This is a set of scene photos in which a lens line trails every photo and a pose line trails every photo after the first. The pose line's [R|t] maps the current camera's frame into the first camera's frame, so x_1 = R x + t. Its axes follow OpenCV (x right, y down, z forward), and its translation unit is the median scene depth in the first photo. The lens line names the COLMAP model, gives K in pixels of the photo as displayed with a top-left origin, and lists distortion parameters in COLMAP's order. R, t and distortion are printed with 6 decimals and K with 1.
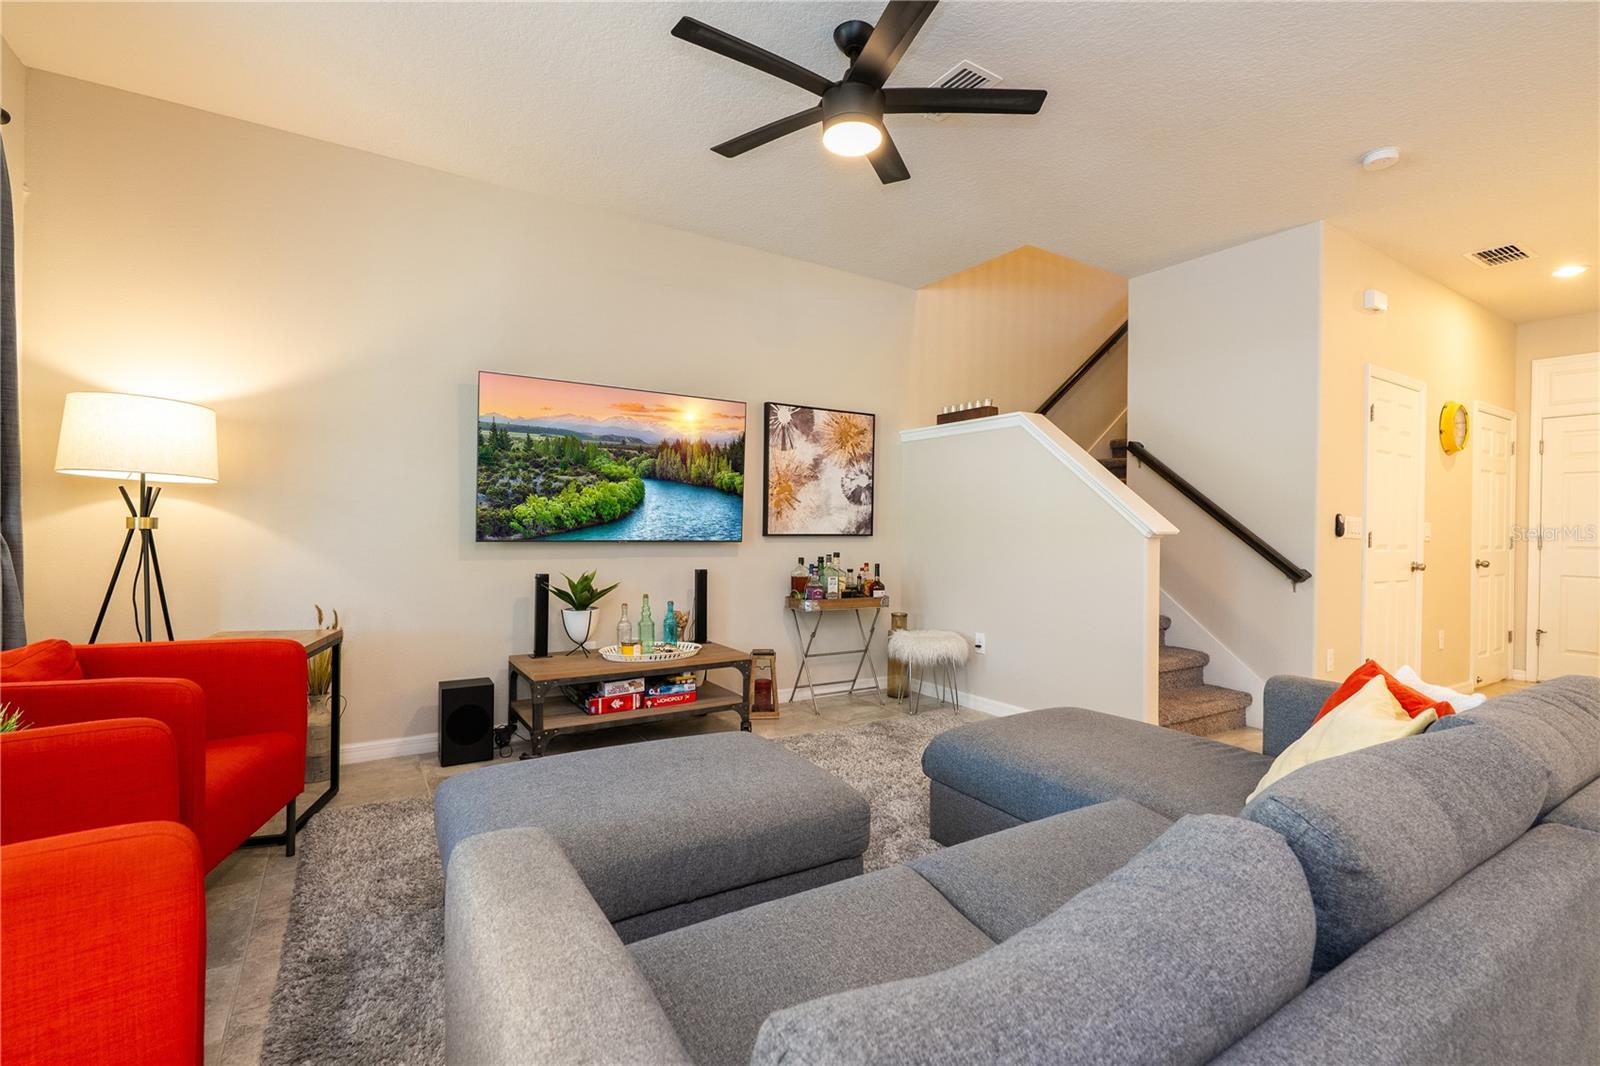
lens RADIAL K [[723.7, 0, 806.6], [0, 723.7, 530.4], [0, 0, 1]] dist [-0.008452, 0.000130]
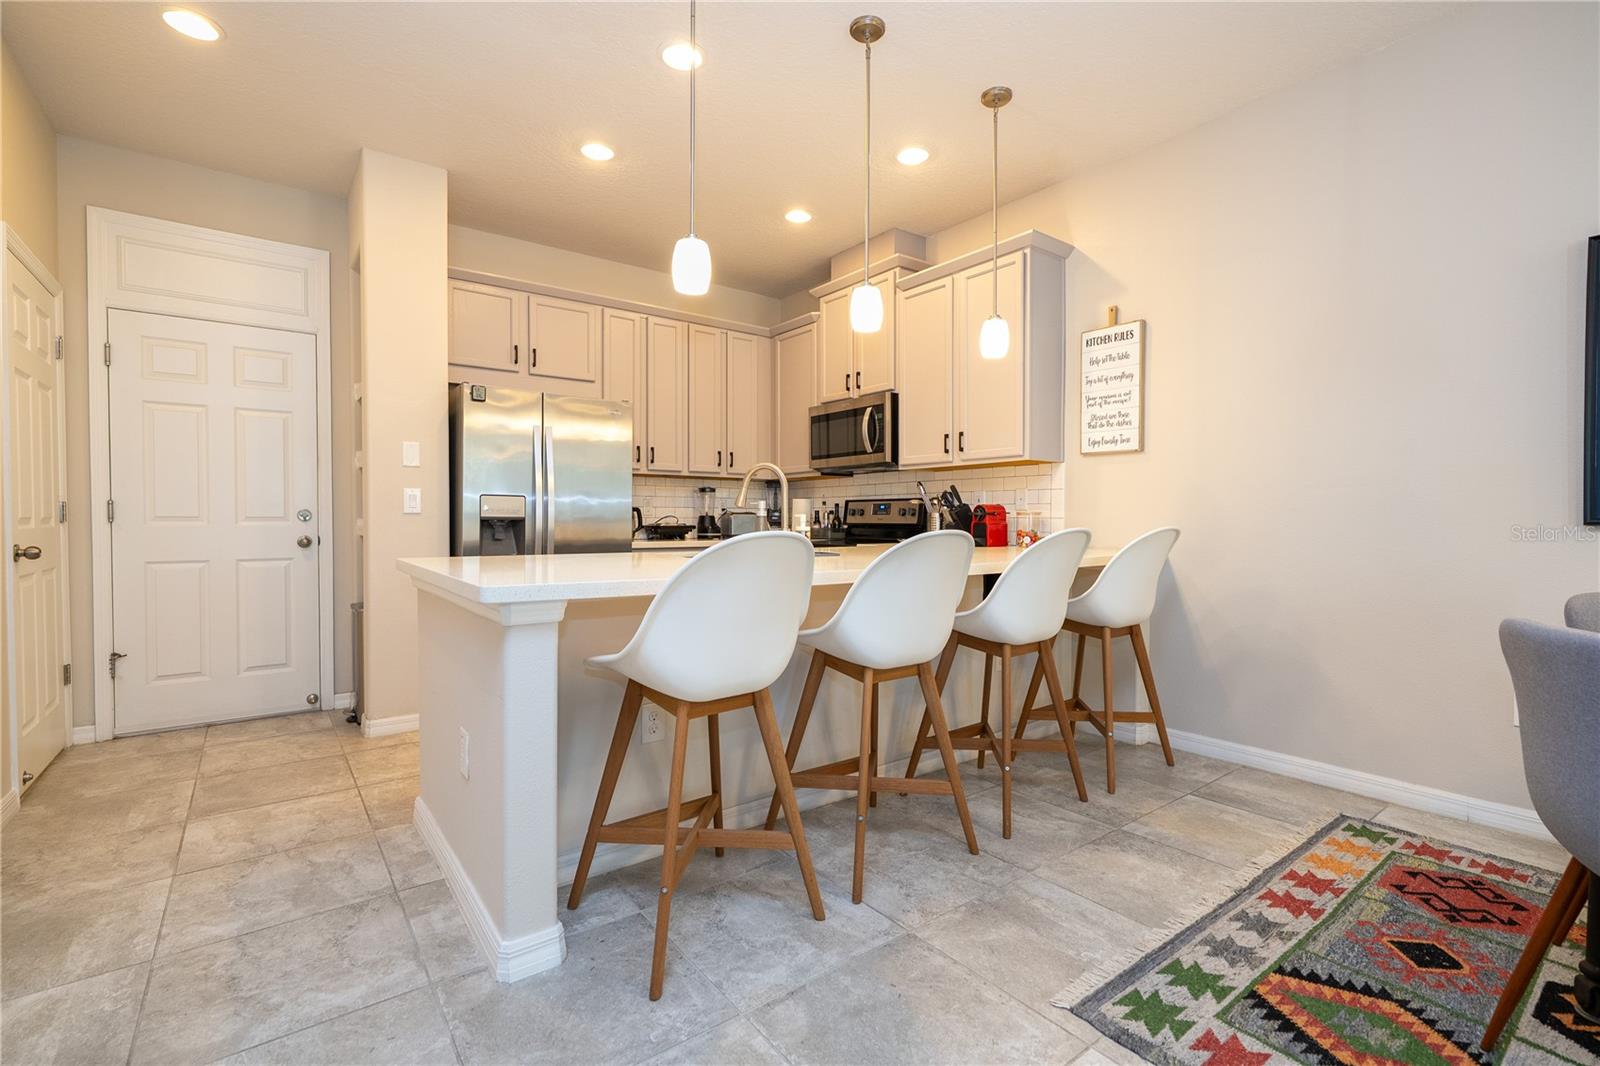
lens RADIAL K [[720.7, 0, 809.4], [0, 720.7, 531.7], [0, 0, 1]] dist [-0.000359, 0.000642]
pose [[-0.084963, -0.035482, 0.995752, 0.455575], [0.000941, 0.999362, 0.035691, 0.016369], [-0.996384, 0.003969, -0.084876, 0.581310]]
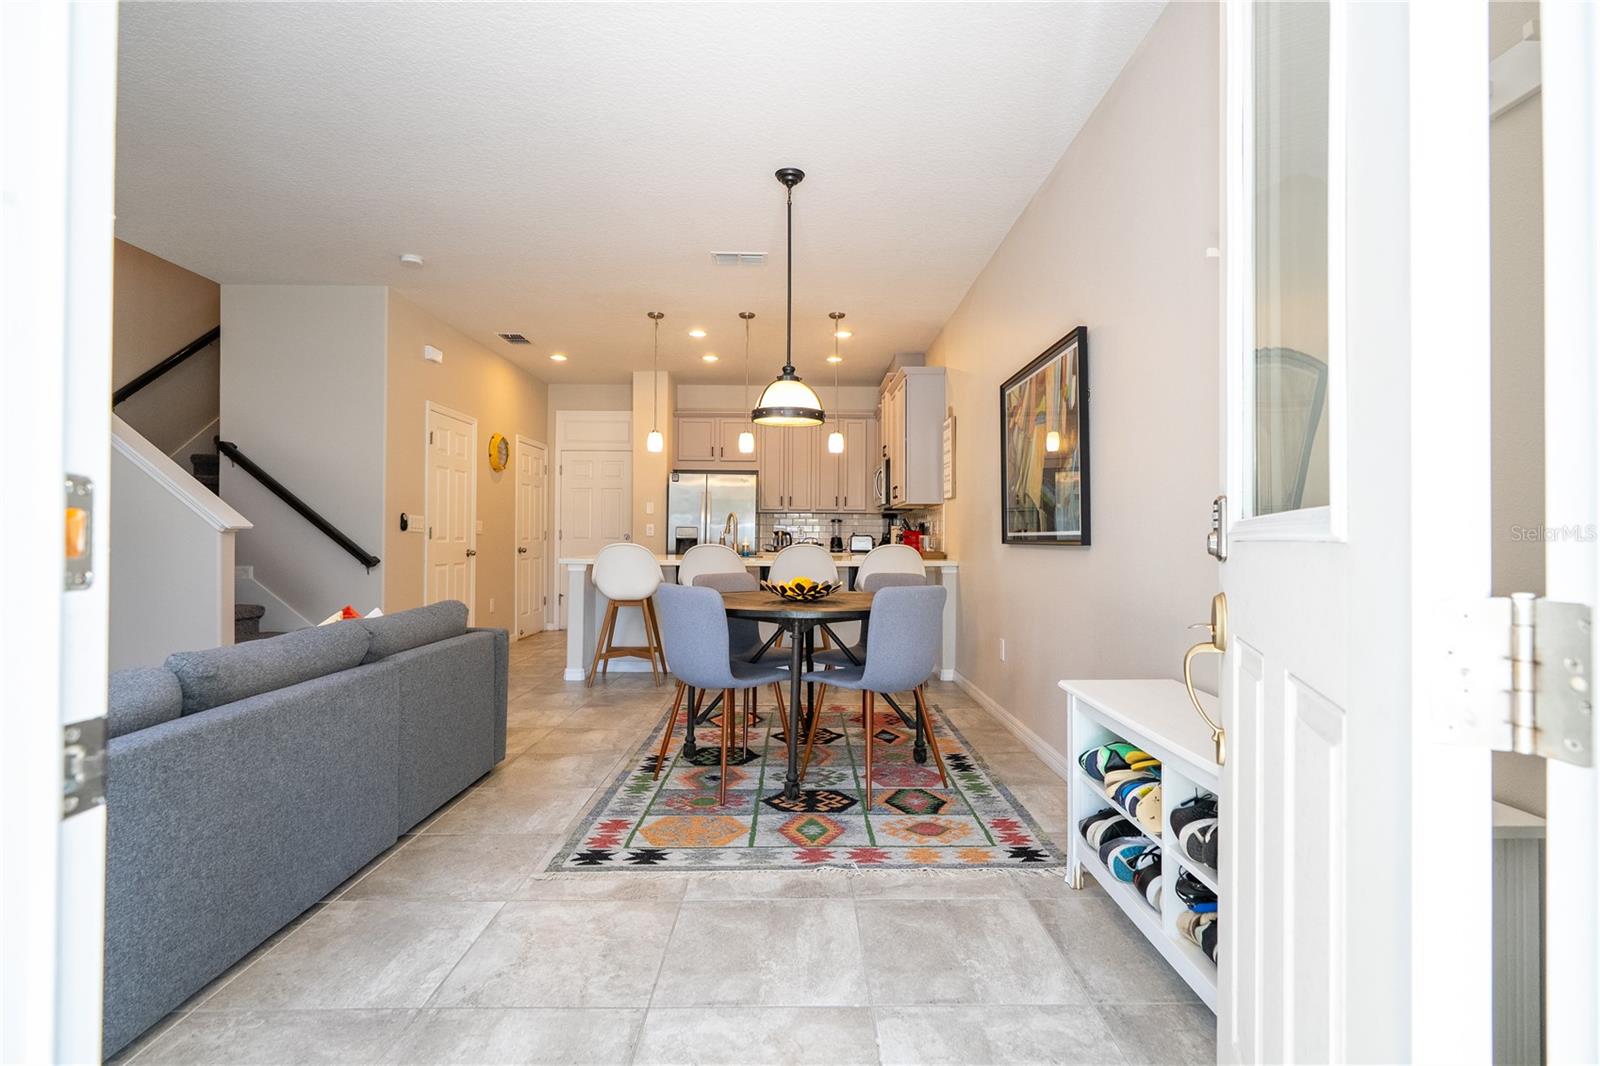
lens RADIAL K [[760.8, 0, 811.4], [0, 760.8, 529.4], [0, 0, 1]] dist [-0.001145, 0.000494]
pose [[0.524709, -0.004815, 0.851268, -0.044051], [0.007056, 0.999974, 0.001307, 0.008885], [-0.851253, 0.005321, 0.524729, -0.324563]]
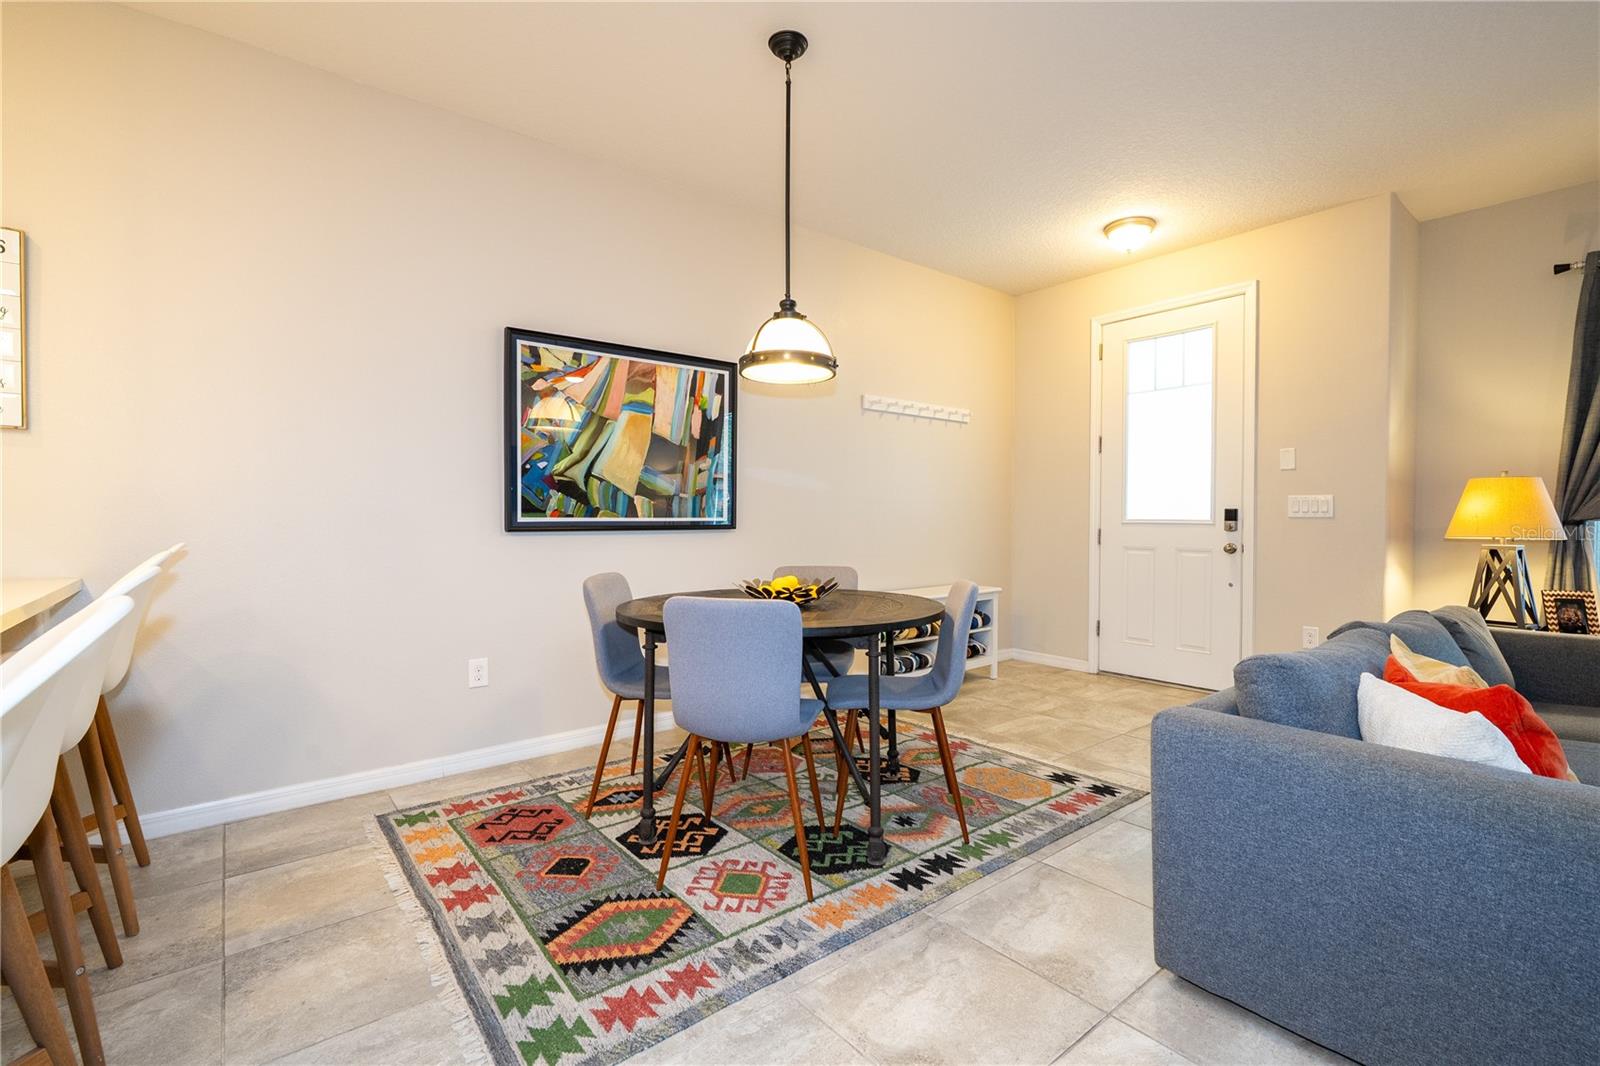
lens RADIAL K [[720.7, 0, 809.4], [0, 720.7, 531.7], [0, 0, 1]] dist [-0.000359, 0.000642]
pose [[-0.993229, -0.015370, -0.115154, 0.705374], [-0.018112, 0.999576, 0.022805, 0.008425], [0.114755, 0.024737, -0.993086, 0.737679]]
